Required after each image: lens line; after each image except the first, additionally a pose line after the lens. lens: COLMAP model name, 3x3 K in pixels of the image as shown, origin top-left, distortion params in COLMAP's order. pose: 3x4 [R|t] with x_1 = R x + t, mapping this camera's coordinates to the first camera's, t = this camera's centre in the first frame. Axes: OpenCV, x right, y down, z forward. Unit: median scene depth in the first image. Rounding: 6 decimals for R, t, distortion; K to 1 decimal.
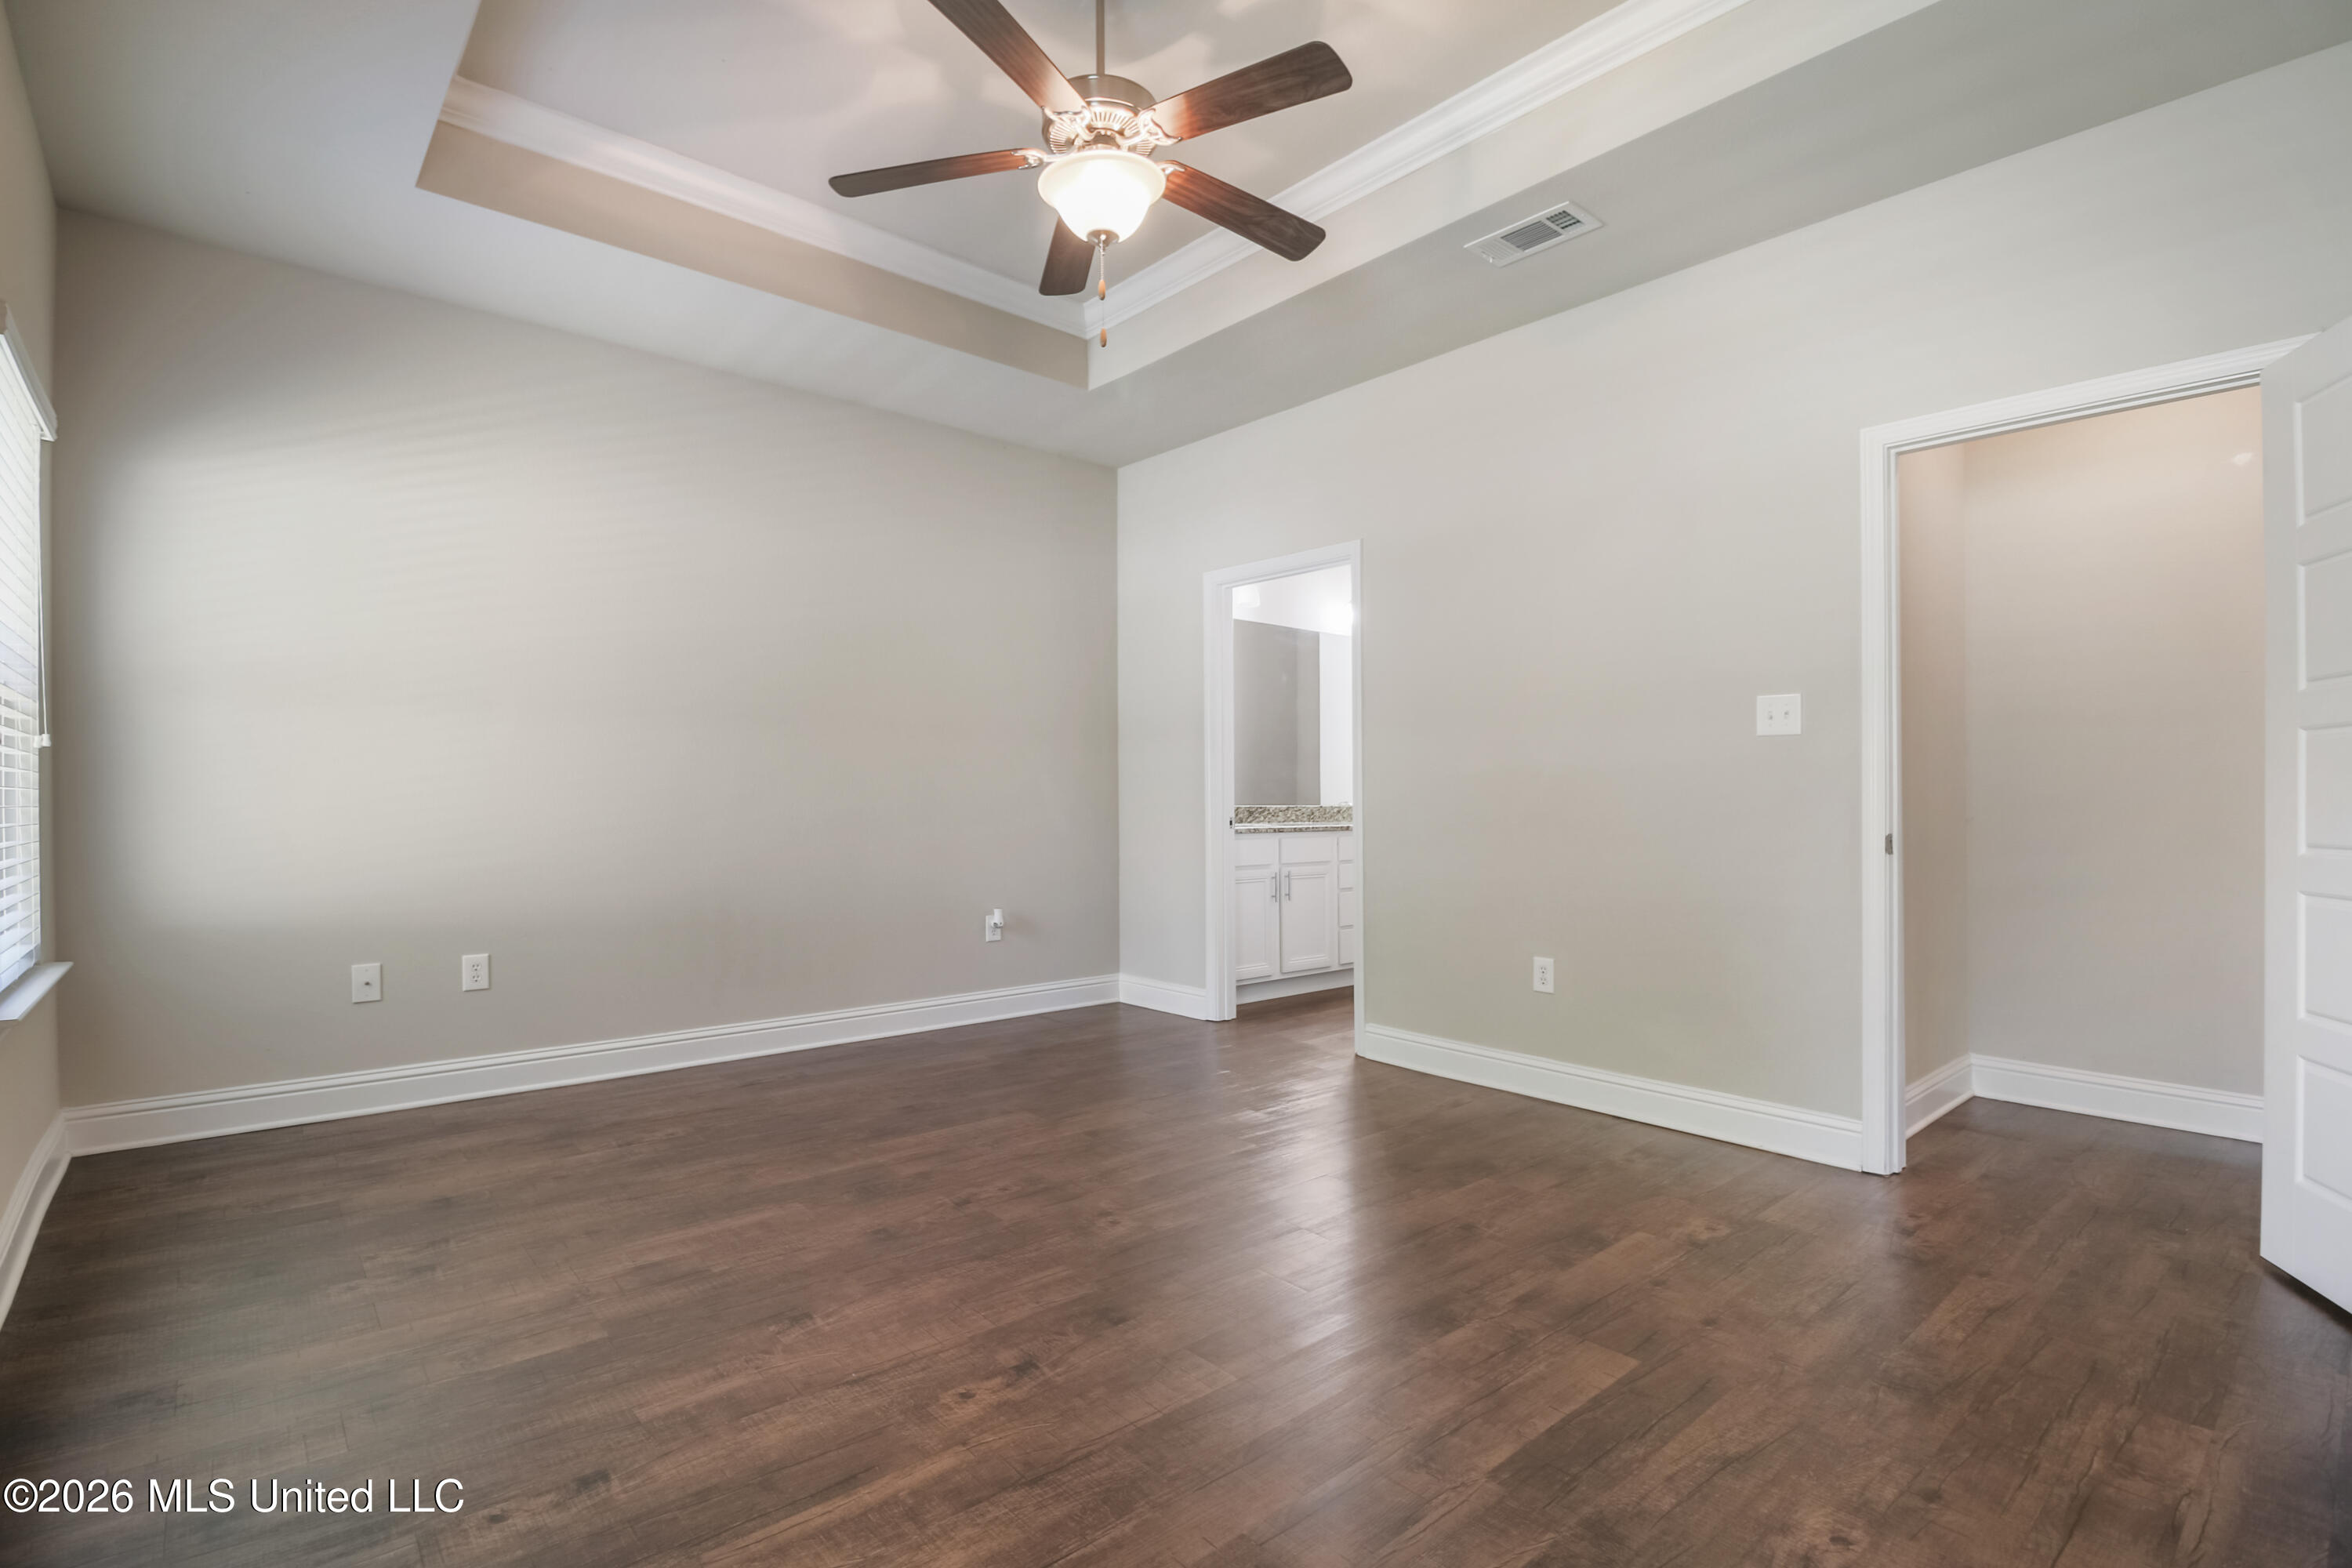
lens RADIAL K [[1096.2, 0, 1171.8], [0, 1096.2, 782.3], [0, 0, 1]] dist [-0.000445, -0.012046]
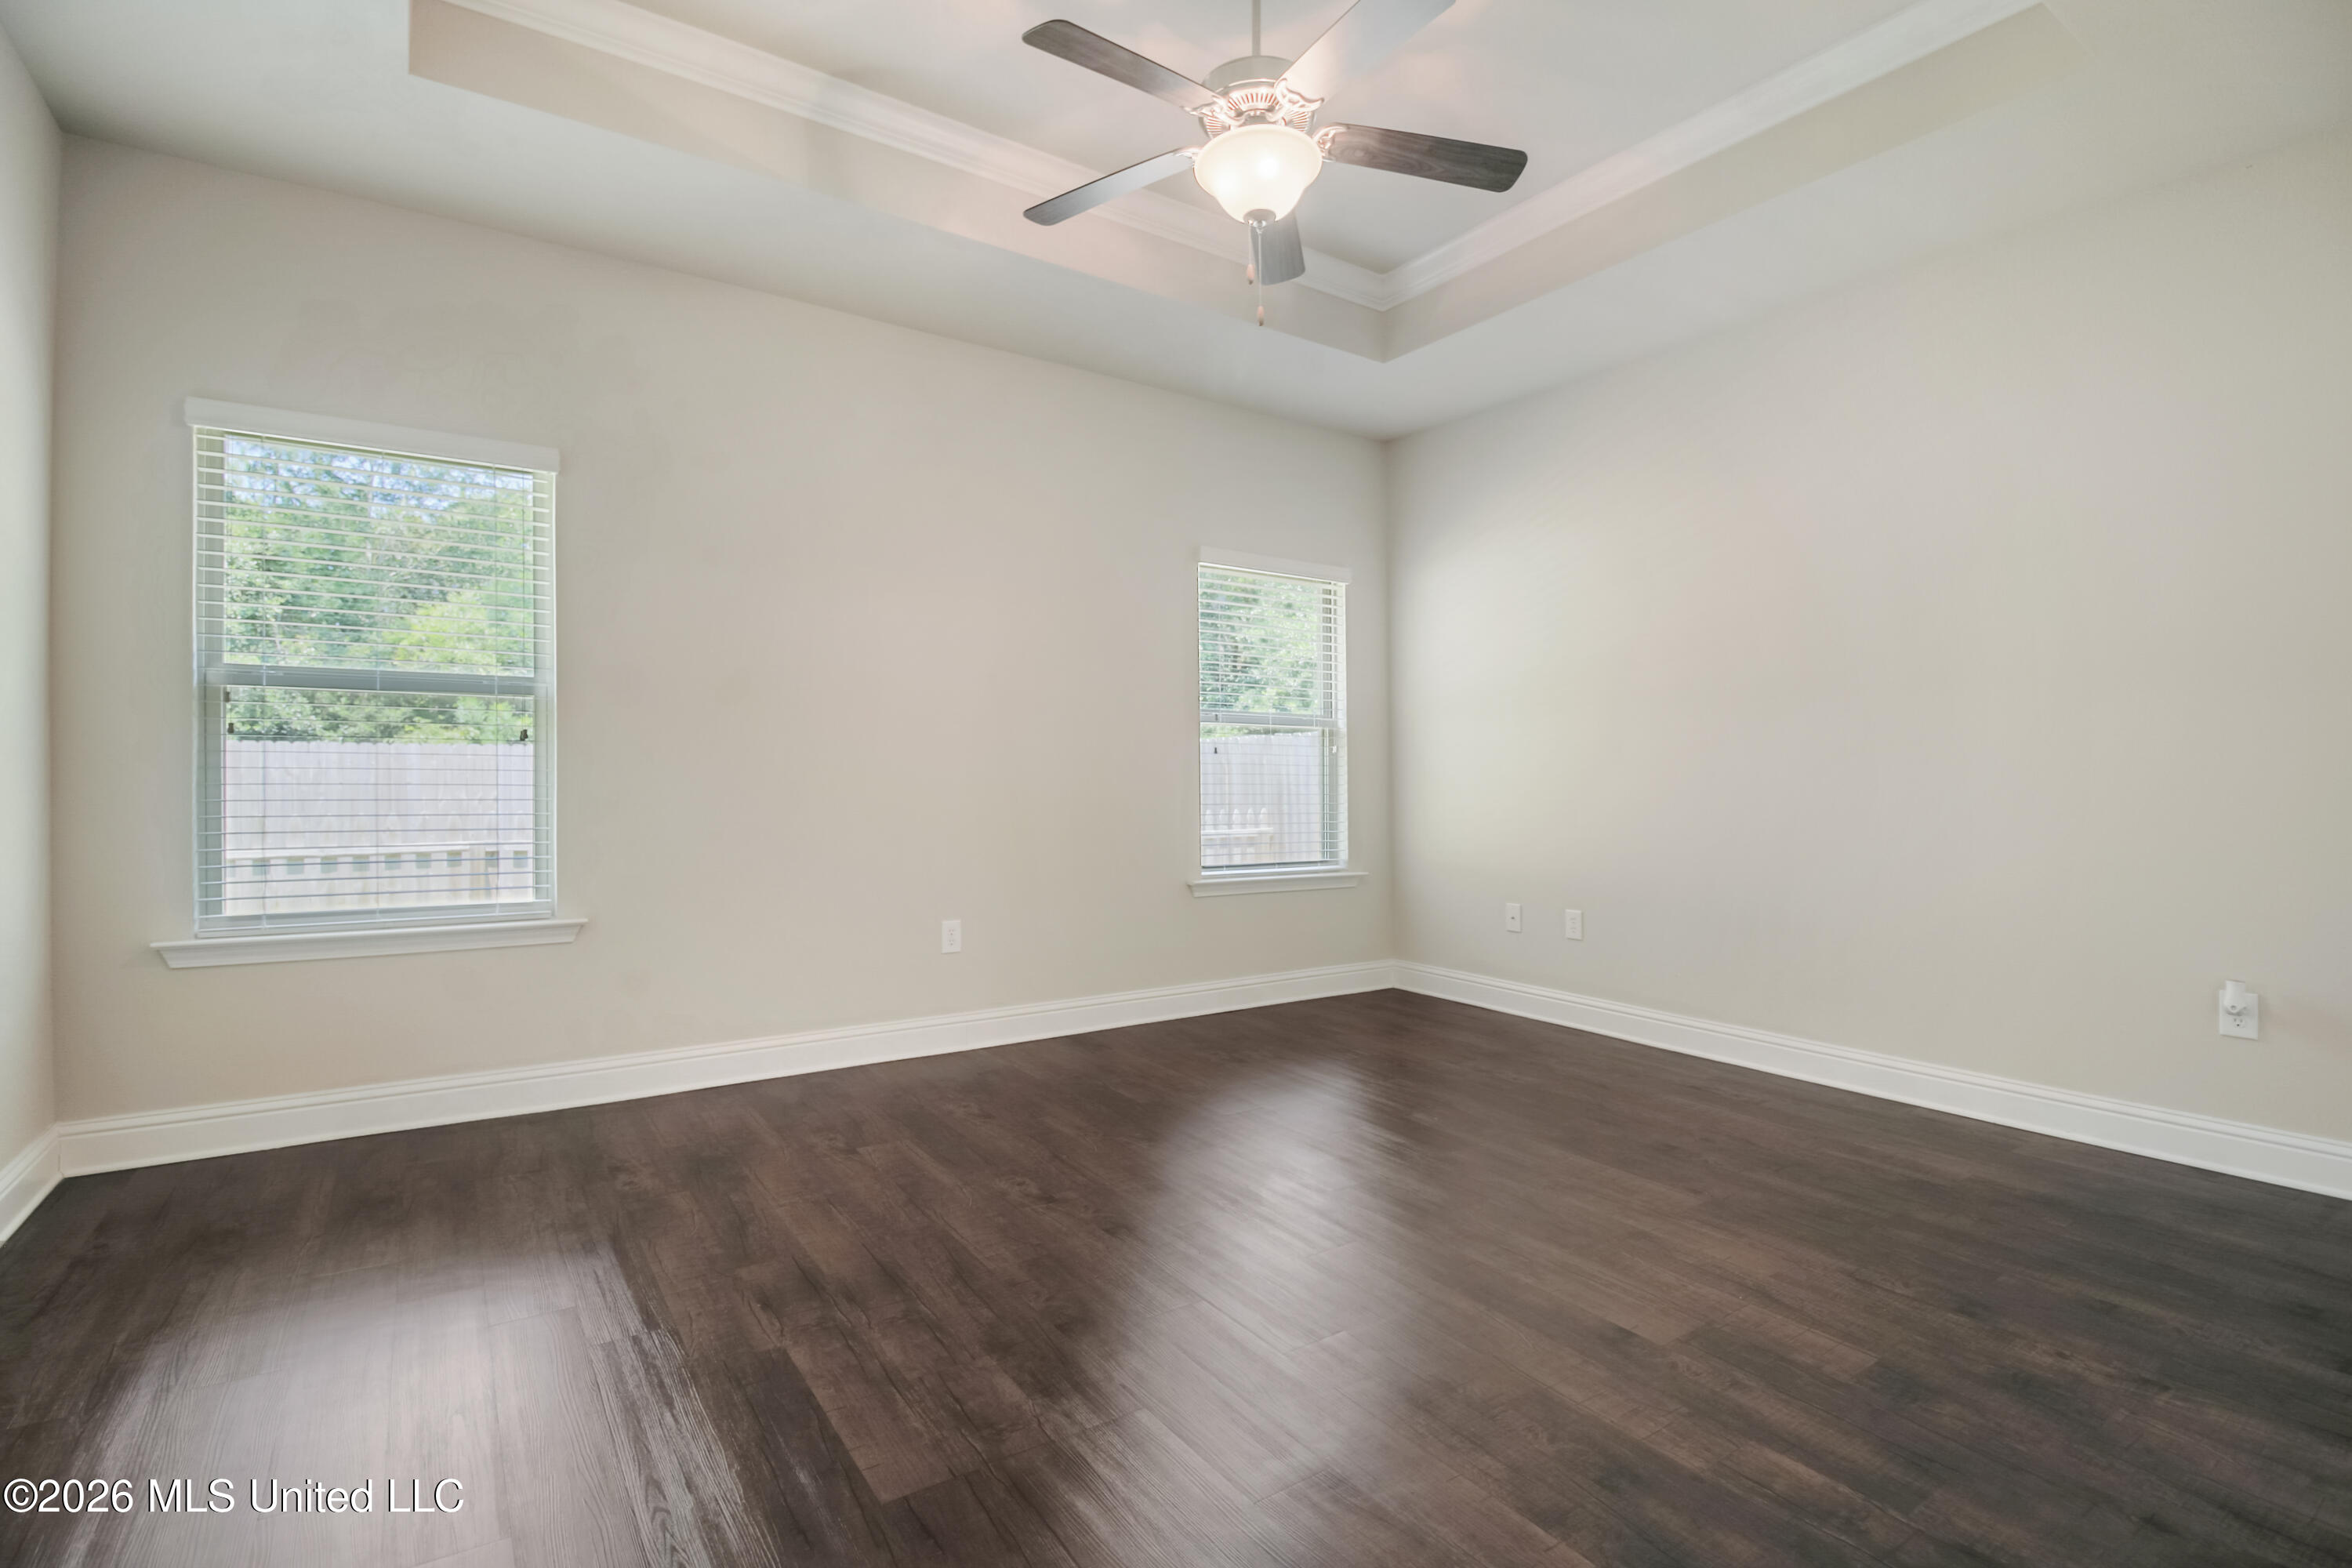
lens RADIAL K [[1096.2, 0, 1171.8], [0, 1096.2, 782.3], [0, 0, 1]] dist [-0.000445, -0.012046]
pose [[-0.122279, 0.001749, -0.992494, 1.126881], [0.005708, 0.999983, 0.001059, 0.018846], [0.992479, -0.005535, -0.122287, 1.251336]]
